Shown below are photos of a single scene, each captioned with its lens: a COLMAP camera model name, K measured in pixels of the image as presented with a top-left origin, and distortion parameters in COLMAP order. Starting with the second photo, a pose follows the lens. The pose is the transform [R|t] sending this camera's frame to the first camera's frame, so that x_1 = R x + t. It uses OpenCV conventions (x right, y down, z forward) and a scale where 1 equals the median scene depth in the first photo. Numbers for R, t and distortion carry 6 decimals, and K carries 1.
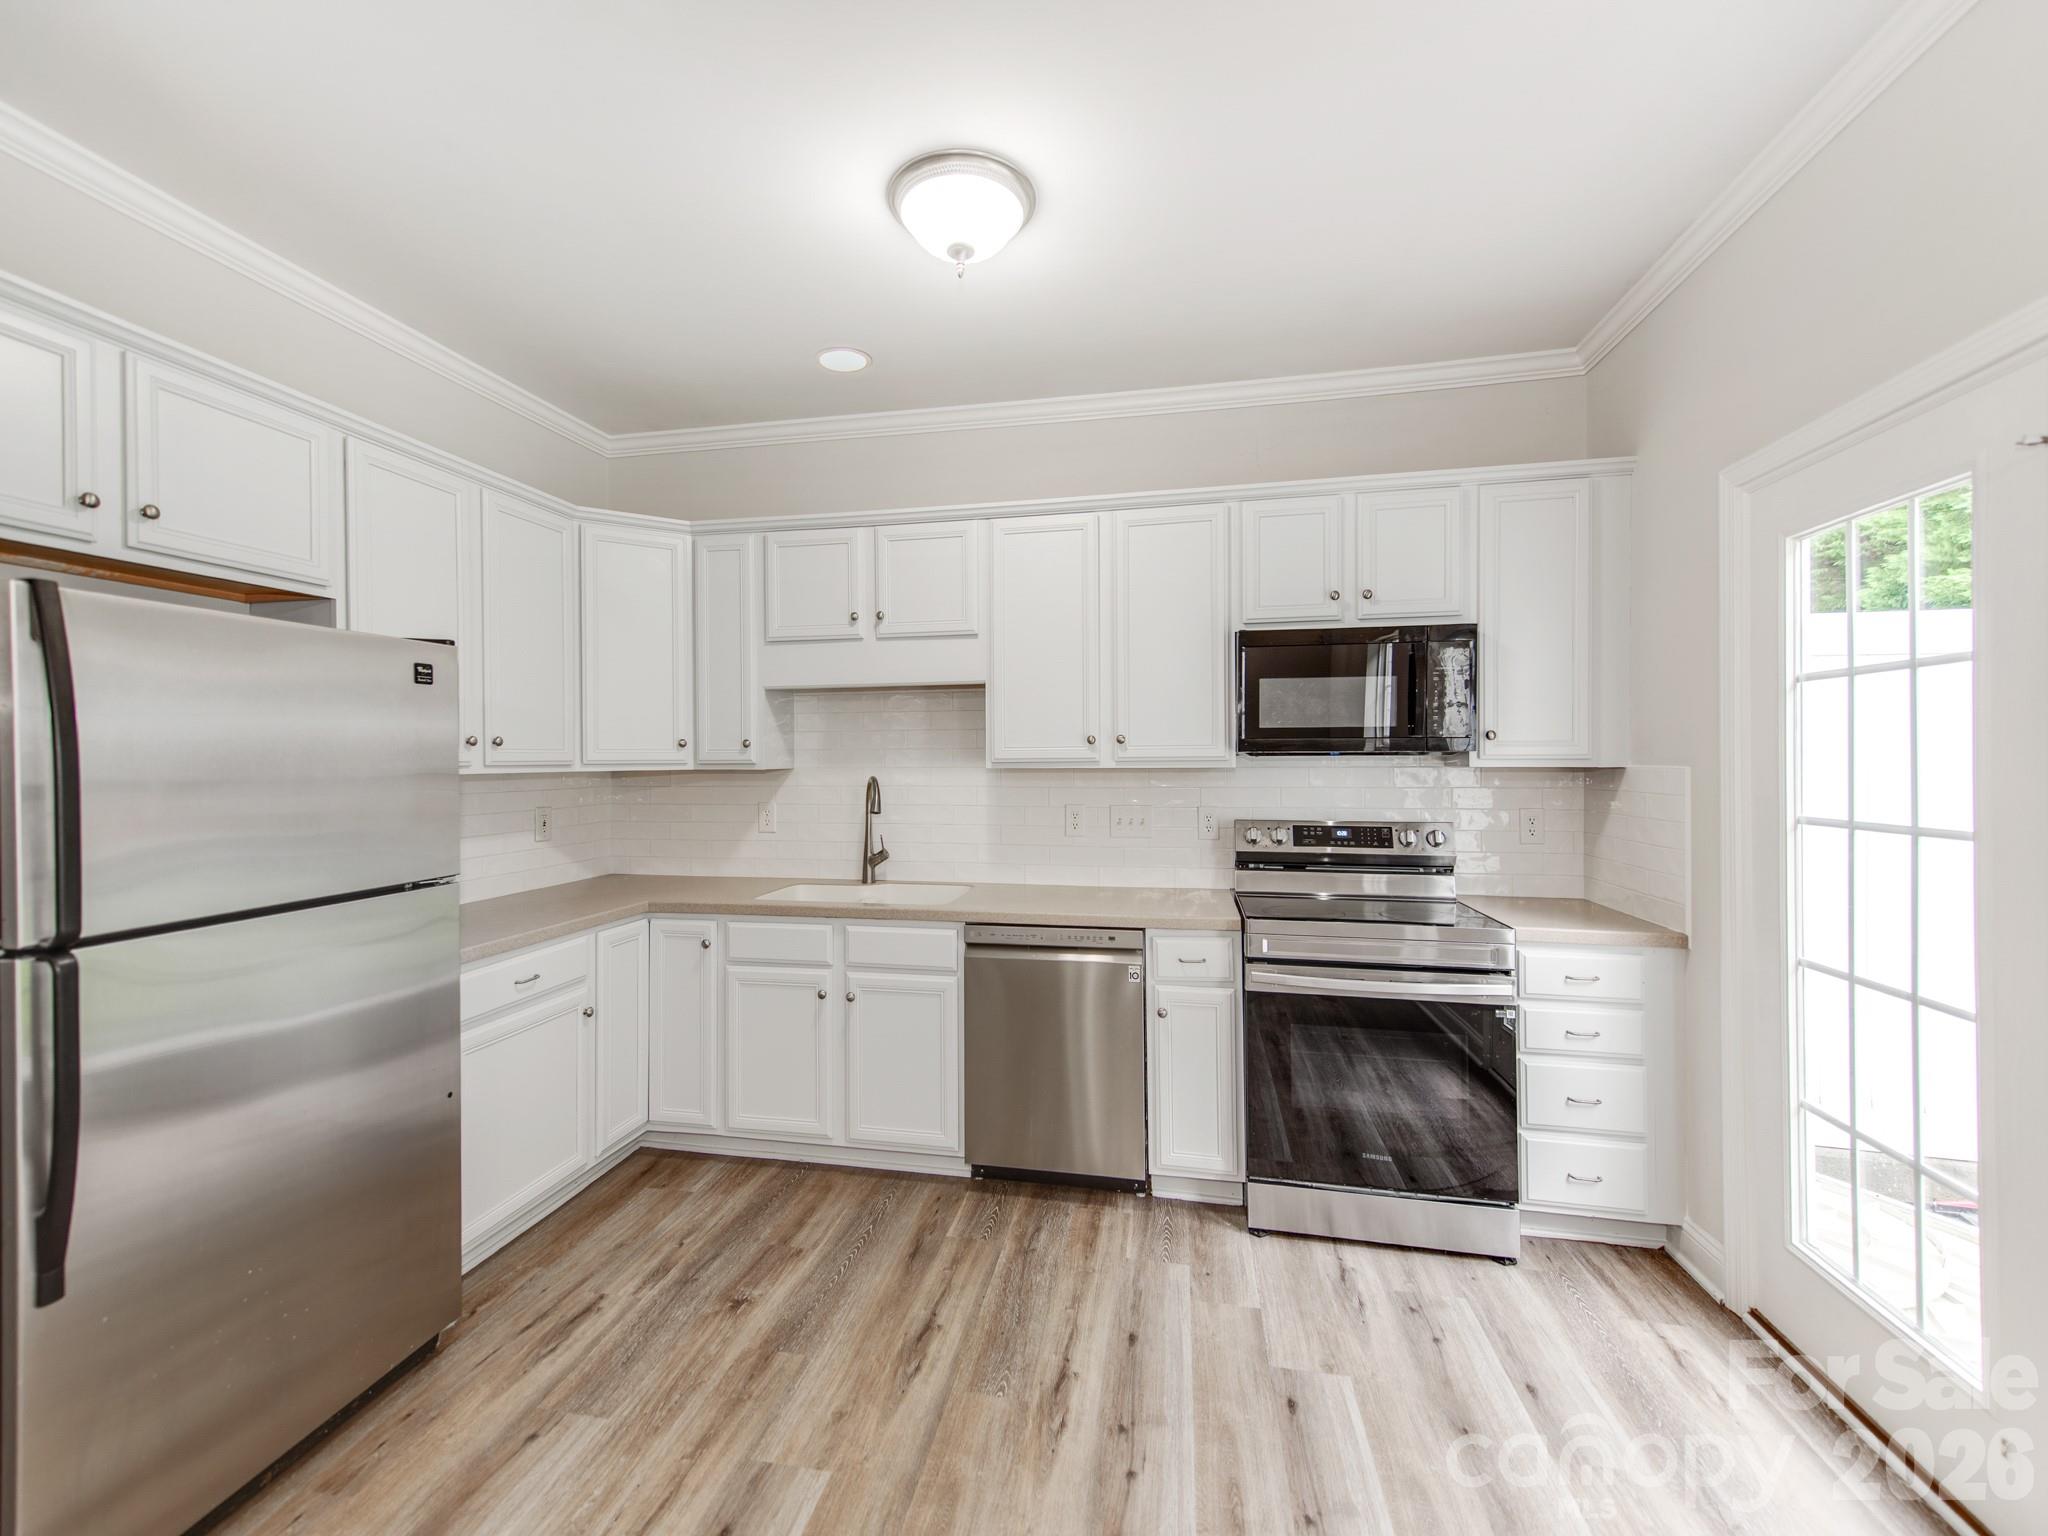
lens RADIAL K [[855.3, 0, 1034.4], [0, 855.3, 763.6], [0, 0, 1]] dist [0.021489, -0.003741]
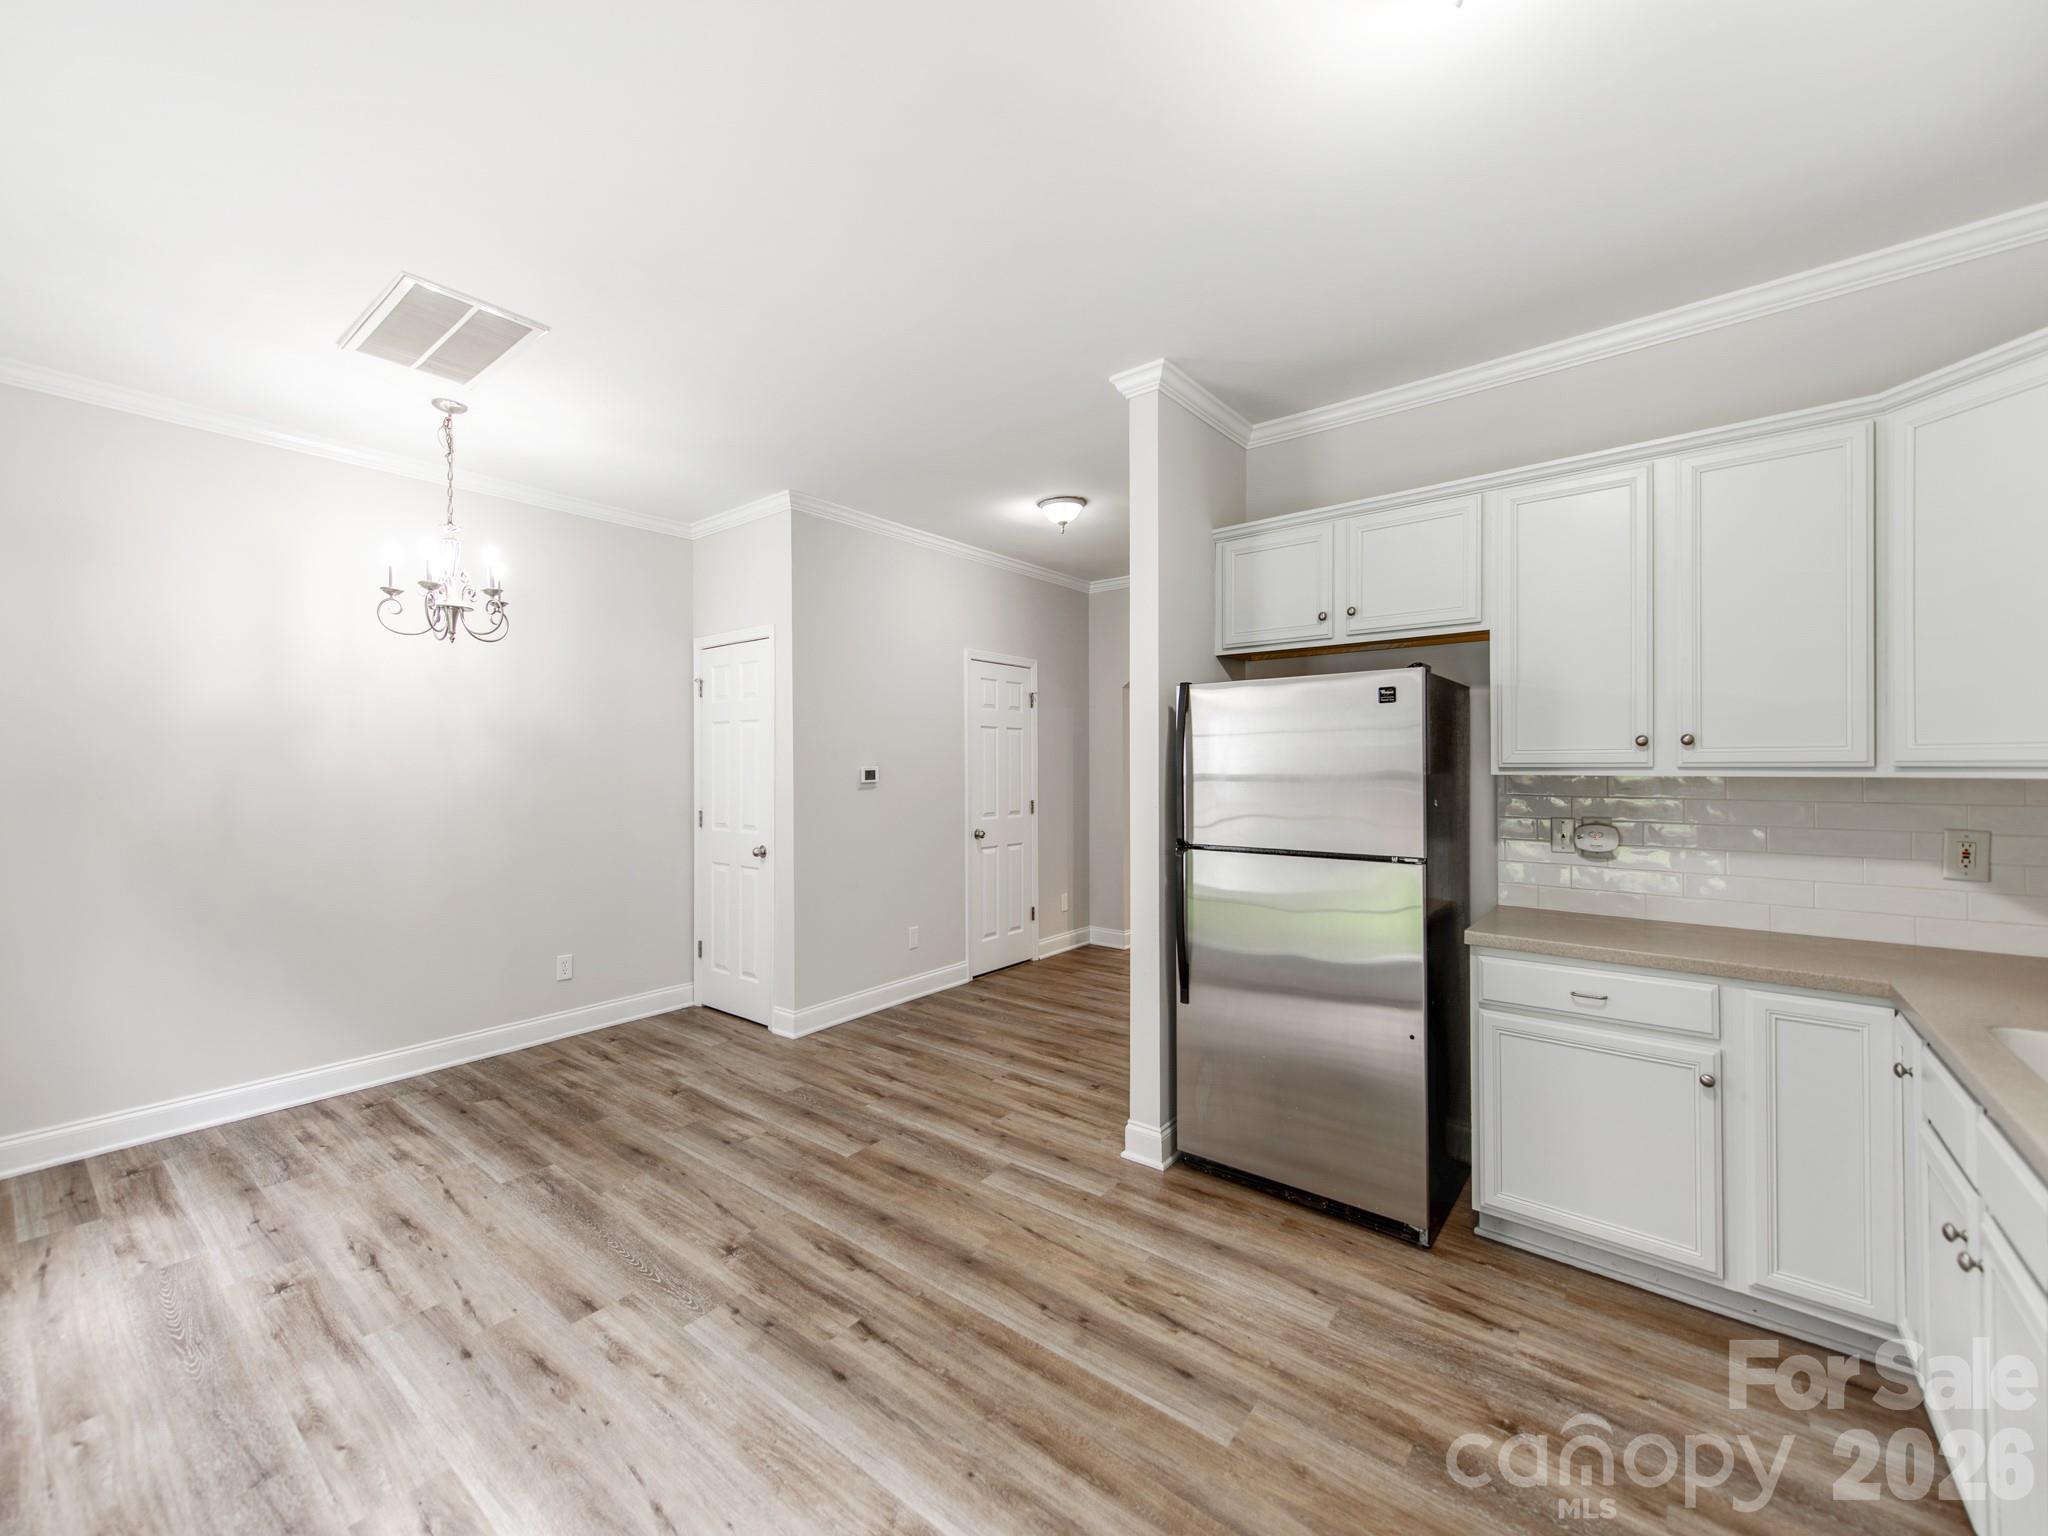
lens RADIAL K [[814.3, 0, 960.9], [0, 814.3, 760.6], [0, 0, 1]] dist [0.018385, -0.002911]
pose [[-0.507189, 0.005817, -0.861815, 0.523503], [0.000846, 0.999980, 0.006252, -0.031977], [0.861835, 0.002442, -0.507184, 0.787462]]
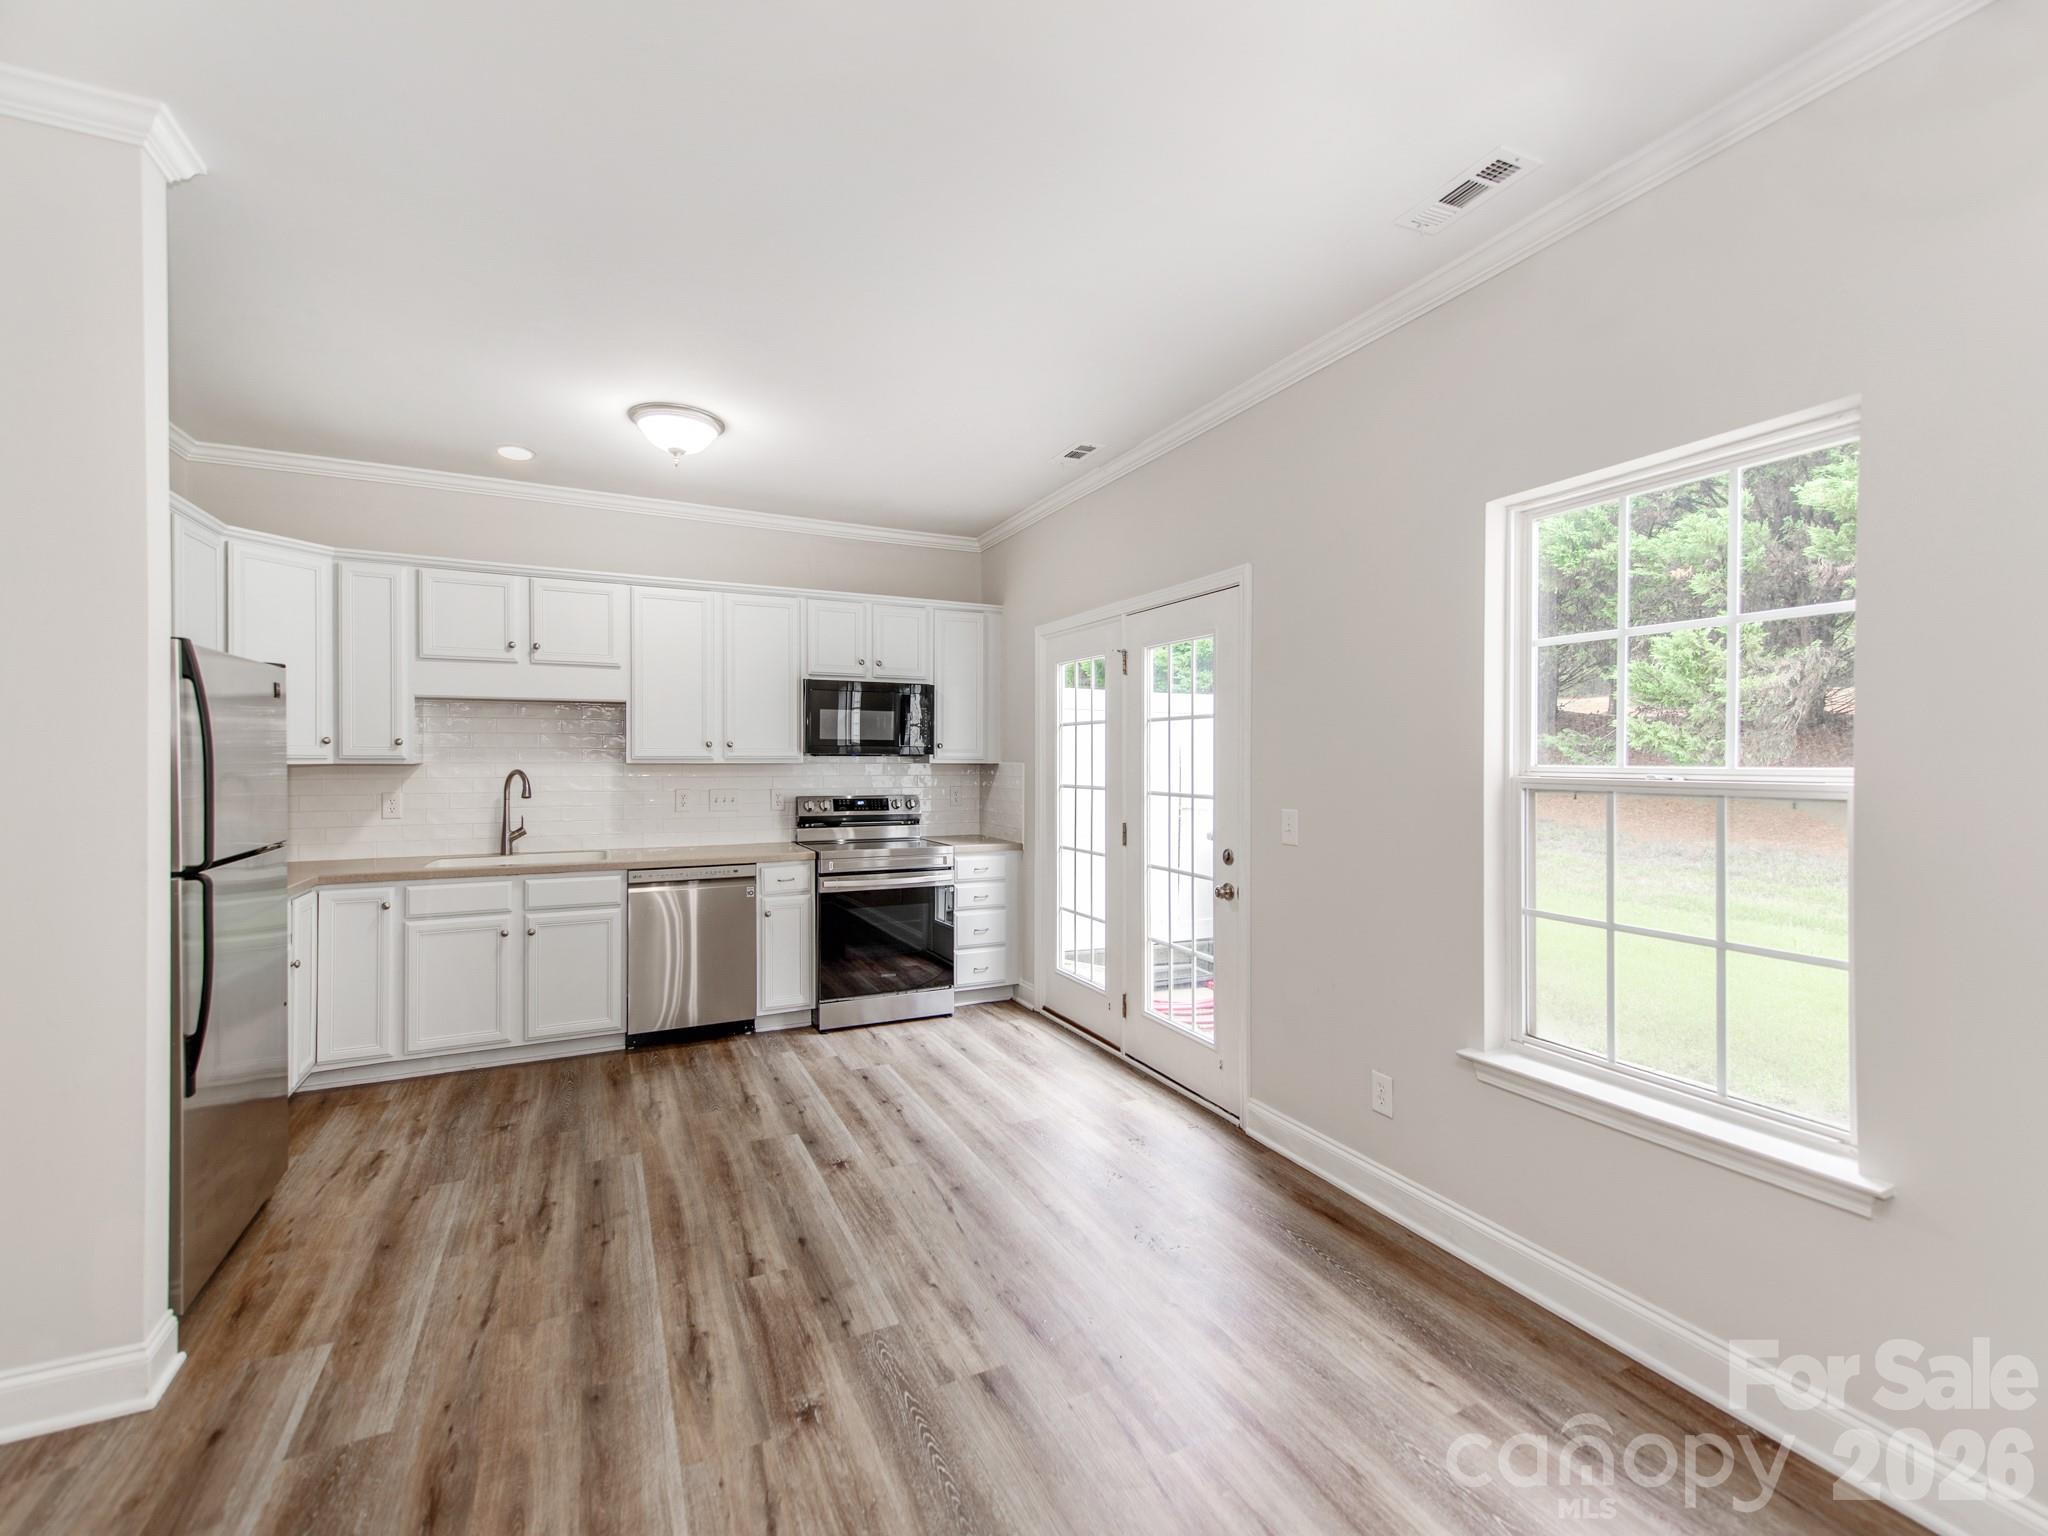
lens RADIAL K [[844.9, 0, 1025.7], [0, 844.9, 755.5], [0, 0, 1]] dist [0.019568, -0.002826]
pose [[0.798647, 0.009007, 0.601732, -0.426364], [-0.004701, 0.999951, -0.008729, 0.002362], [-0.601781, 0.004142, 0.798650, -0.574852]]
